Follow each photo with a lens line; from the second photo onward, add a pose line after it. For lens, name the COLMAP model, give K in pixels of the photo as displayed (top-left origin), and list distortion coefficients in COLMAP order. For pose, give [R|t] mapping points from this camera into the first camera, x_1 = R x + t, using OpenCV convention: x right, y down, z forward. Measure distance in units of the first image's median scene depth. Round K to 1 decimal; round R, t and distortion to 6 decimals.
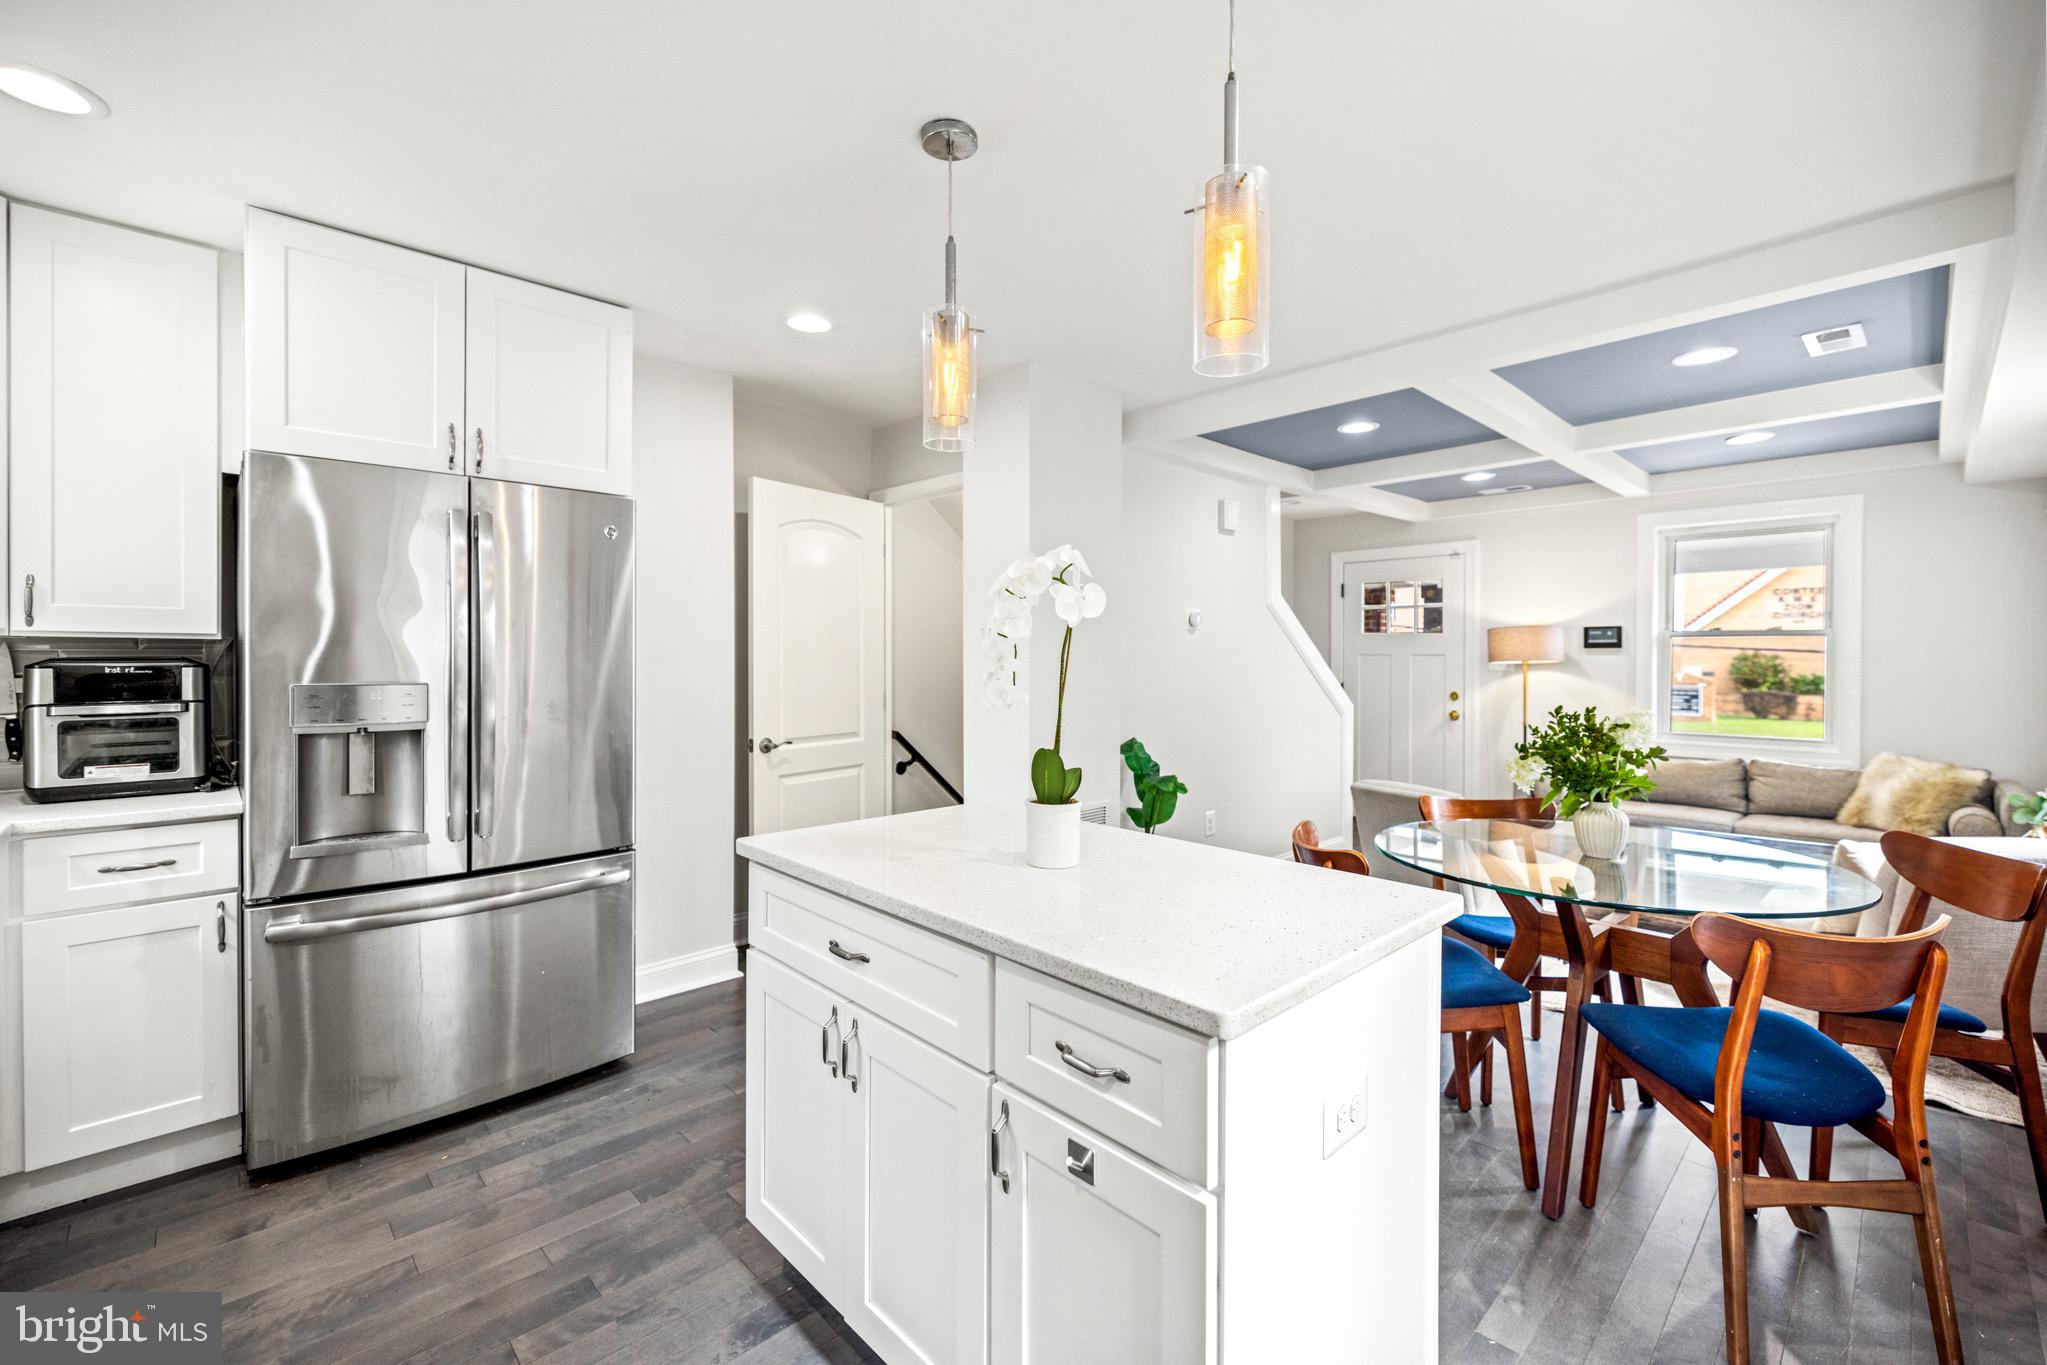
lens RADIAL K [[860.2, 0, 1029.2], [0, 860.2, 662.2], [0, 0, 1]] dist [0.002570, 0.001014]
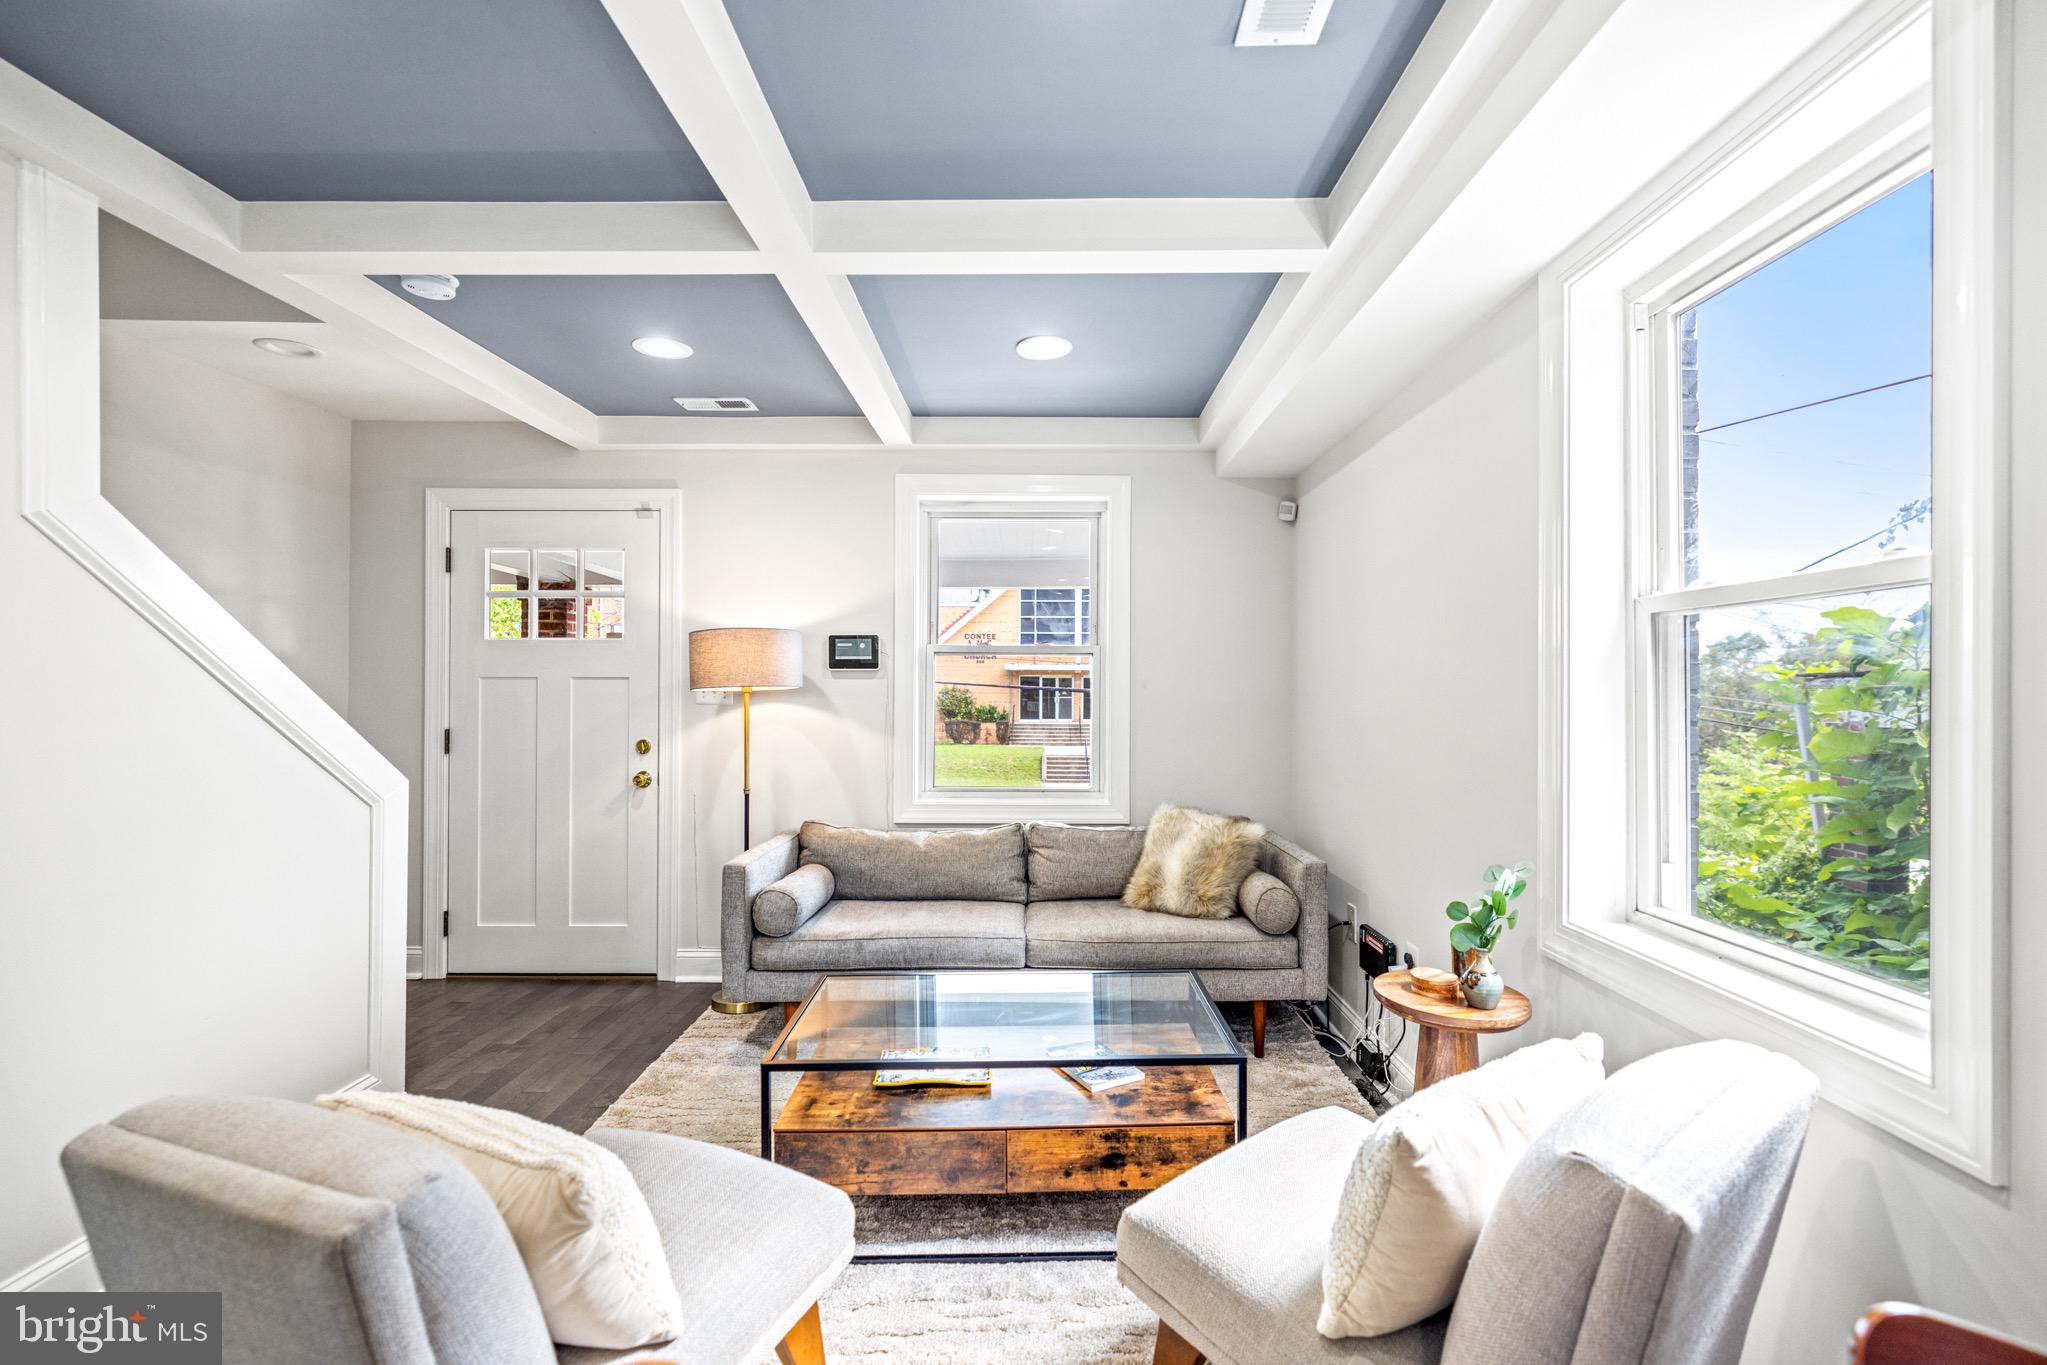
lens RADIAL K [[900.1, 0, 1026.1], [0, 900.1, 681.7], [0, 0, 1]] dist [0.003928, 0.000051]
pose [[0.703262, 0.007965, 0.710886, 0.292479], [0.004324, 0.999871, -0.015481, 0.005857], [-0.710918, 0.013961, 0.703137, 0.459216]]
